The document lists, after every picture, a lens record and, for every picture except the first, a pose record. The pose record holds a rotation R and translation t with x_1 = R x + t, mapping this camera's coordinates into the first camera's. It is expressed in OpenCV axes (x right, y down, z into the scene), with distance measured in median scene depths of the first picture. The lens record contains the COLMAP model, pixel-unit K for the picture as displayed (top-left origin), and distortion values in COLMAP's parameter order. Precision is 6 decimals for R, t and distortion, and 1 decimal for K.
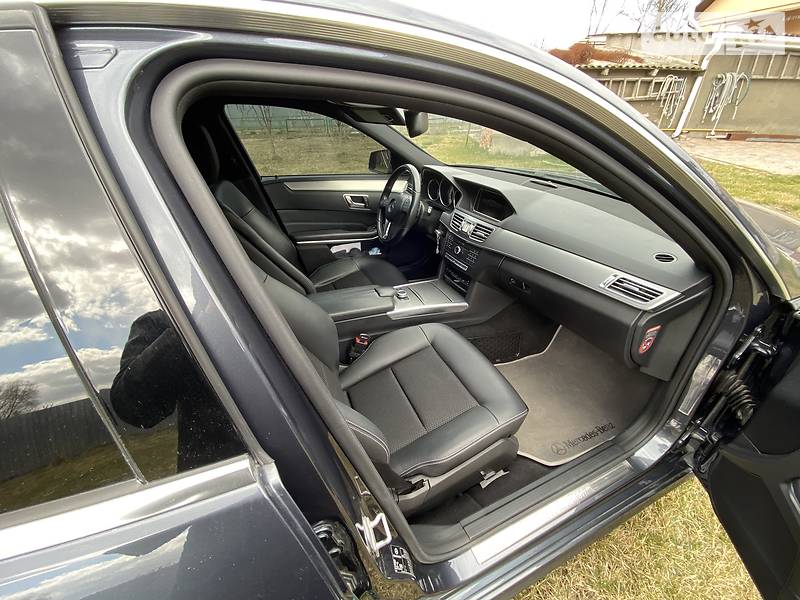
lens RADIAL K [[322.5, 0, 400.0], [0, 322.5, 300.0], [0, 0, 1]] dist [0.008681, -0.015866]
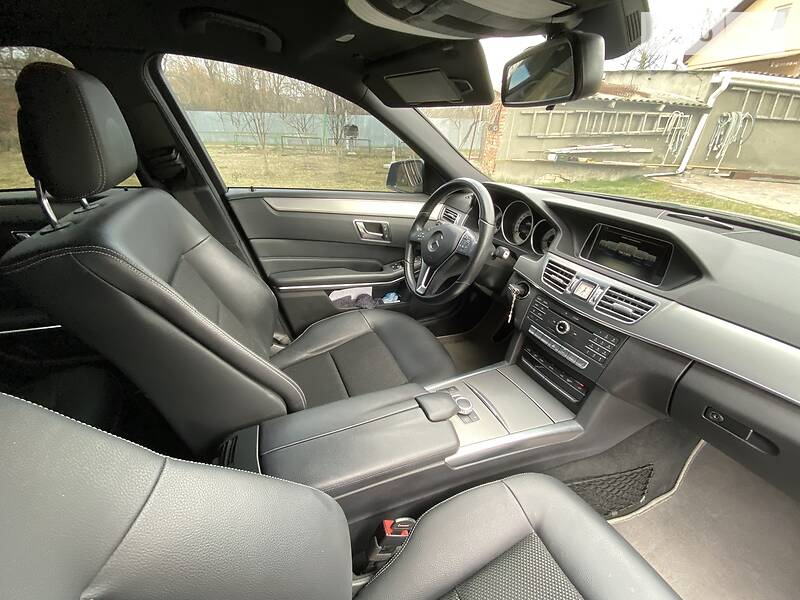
lens RADIAL K [[322.5, 0, 400.0], [0, 322.5, 300.0], [0, 0, 1]] dist [0.008681, -0.015866]
pose [[0.998726, 0.036150, 0.035212, -0.085236], [-0.033812, 0.997321, -0.064858, -0.105683], [-0.037462, 0.063585, 0.997273, 0.298196]]
